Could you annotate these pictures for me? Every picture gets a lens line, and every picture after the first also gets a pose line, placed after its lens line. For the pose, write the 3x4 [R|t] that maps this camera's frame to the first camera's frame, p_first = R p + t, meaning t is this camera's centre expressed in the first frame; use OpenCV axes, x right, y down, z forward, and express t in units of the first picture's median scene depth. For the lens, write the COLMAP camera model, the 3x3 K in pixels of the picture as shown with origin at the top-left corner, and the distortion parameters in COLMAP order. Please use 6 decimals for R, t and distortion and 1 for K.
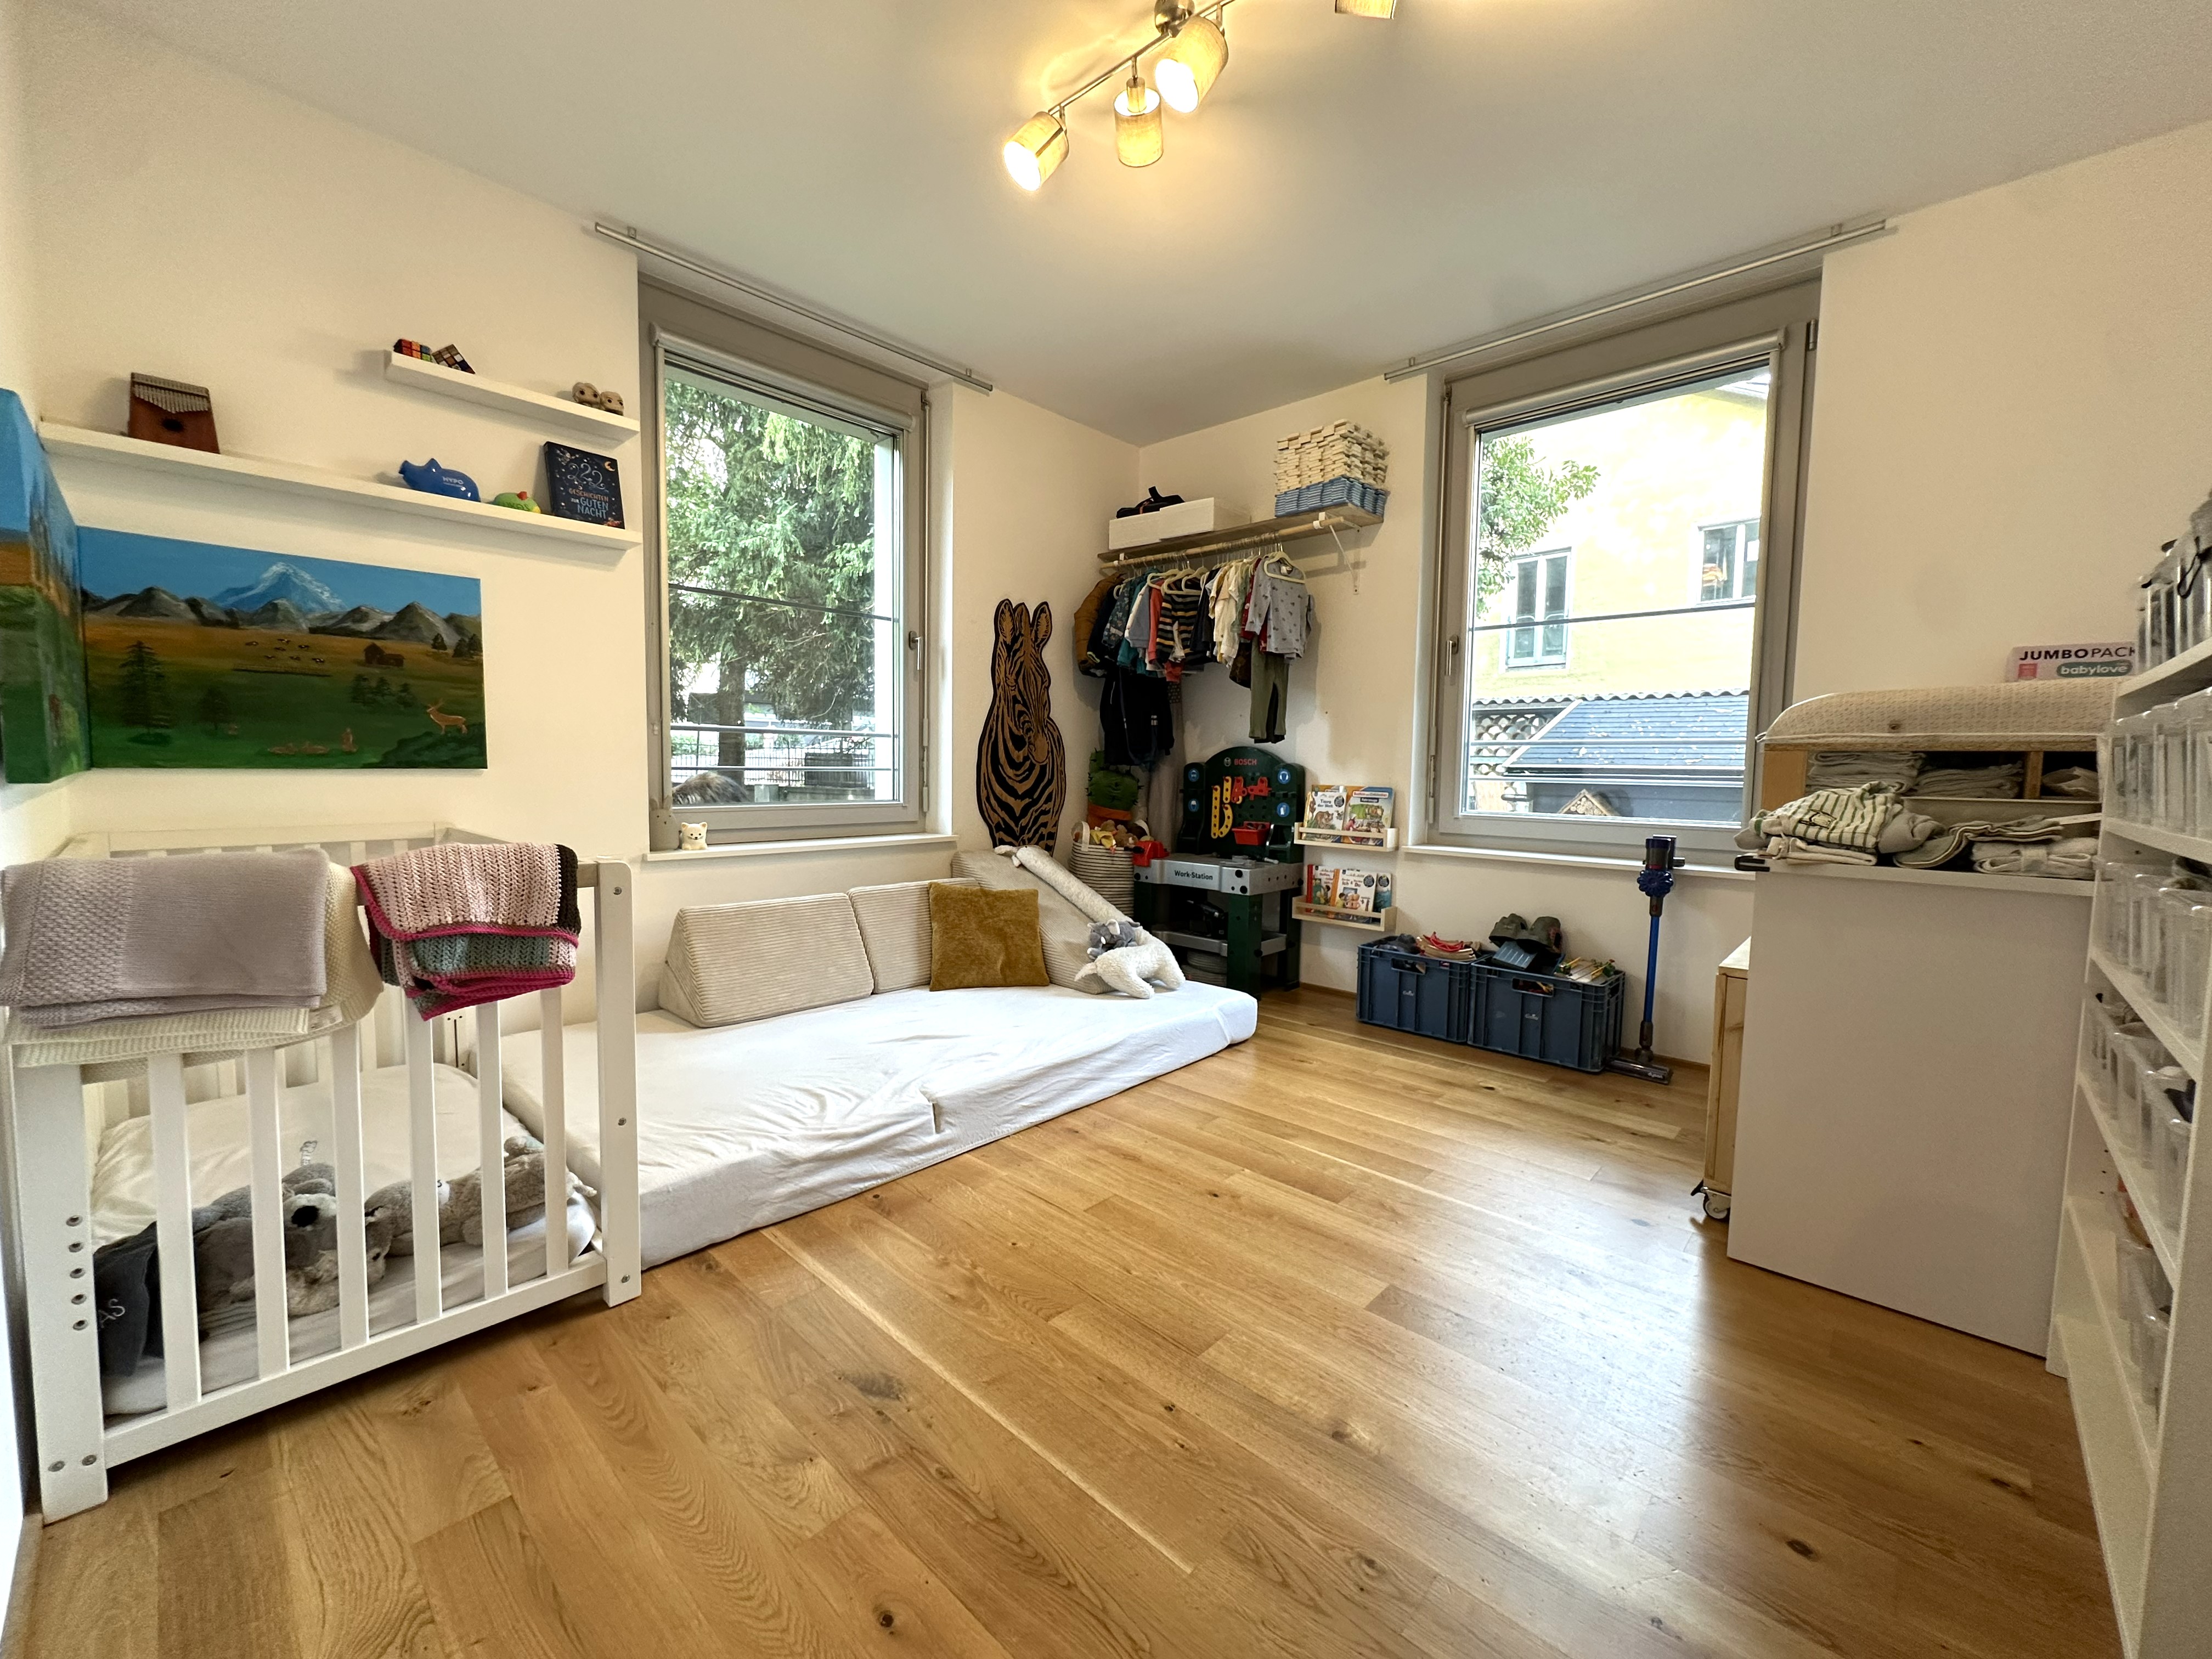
lens RADIAL K [[879.7, 0, 1106.0], [0, 879.7, 829.5], [0, 0, 1]] dist [-0.006390, 0.001049]
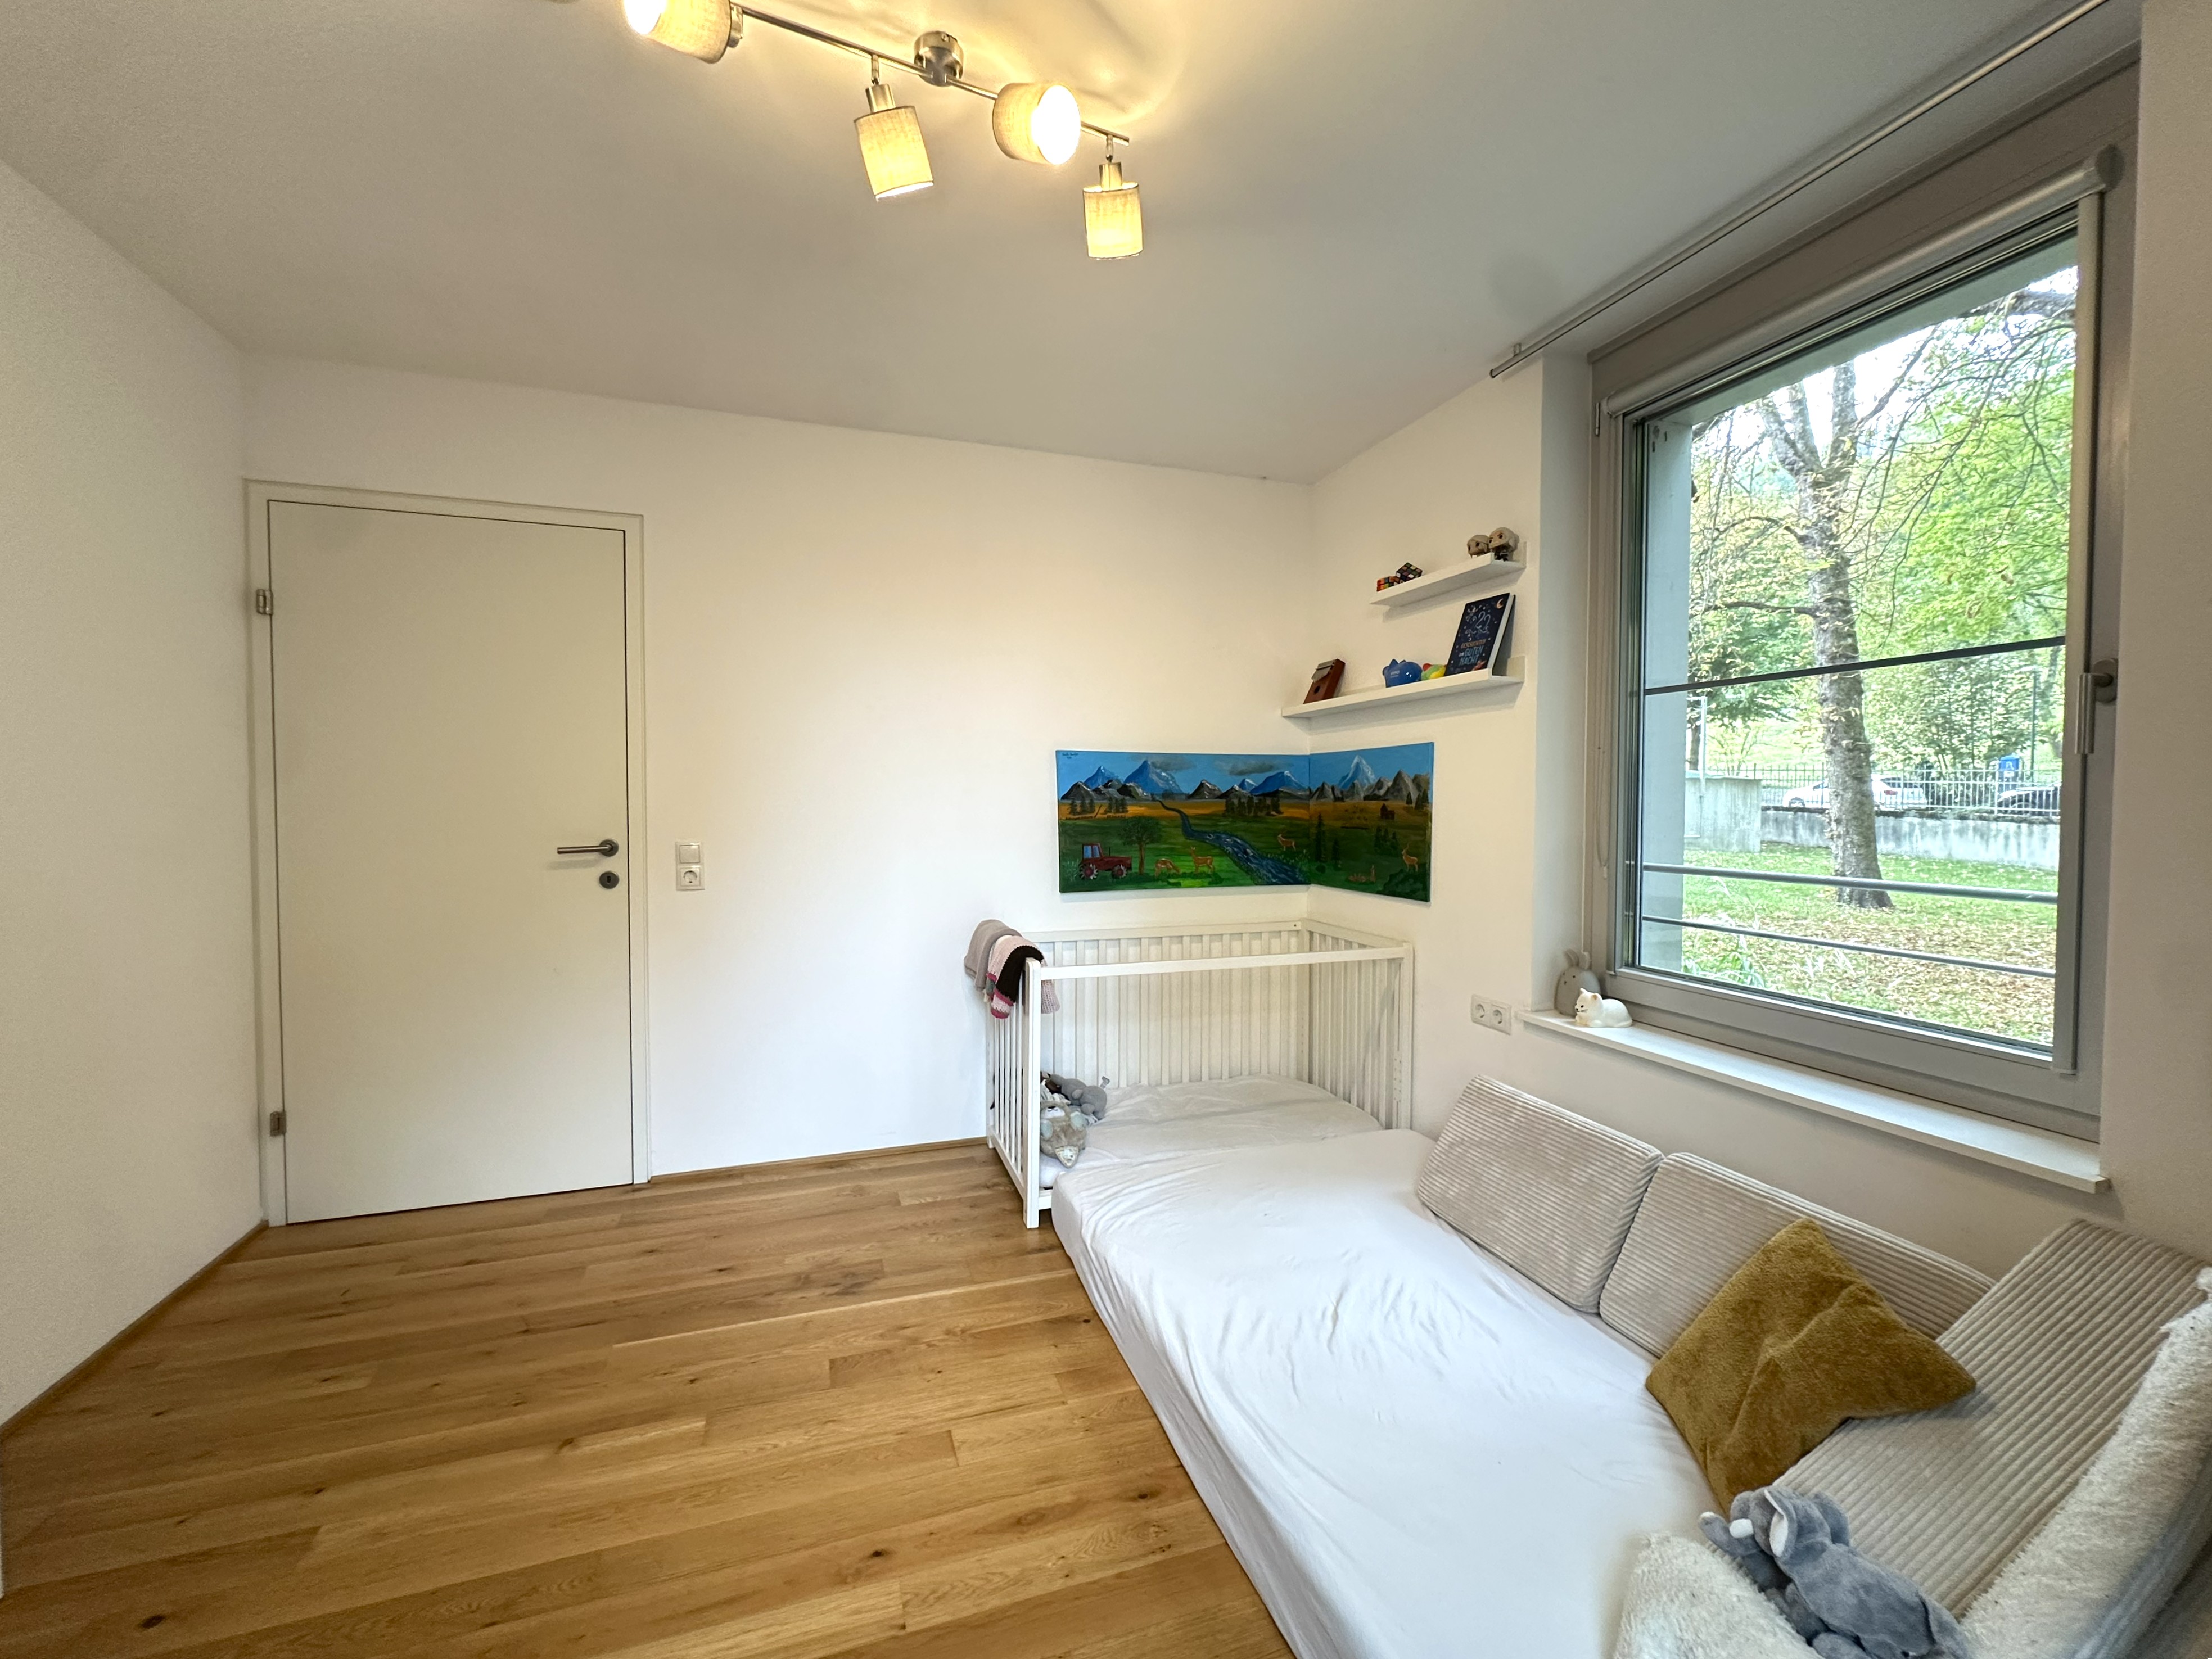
lens RADIAL K [[907.7, 0, 1106.0], [0, 907.7, 829.5], [0, 0, 1]] dist [0.000396, 0.000035]
pose [[-0.476044, 0.010365, -0.879360, 0.614678], [-0.076038, 0.995701, 0.052899, -0.215478], [0.876128, 0.092047, -0.473209, 1.299980]]
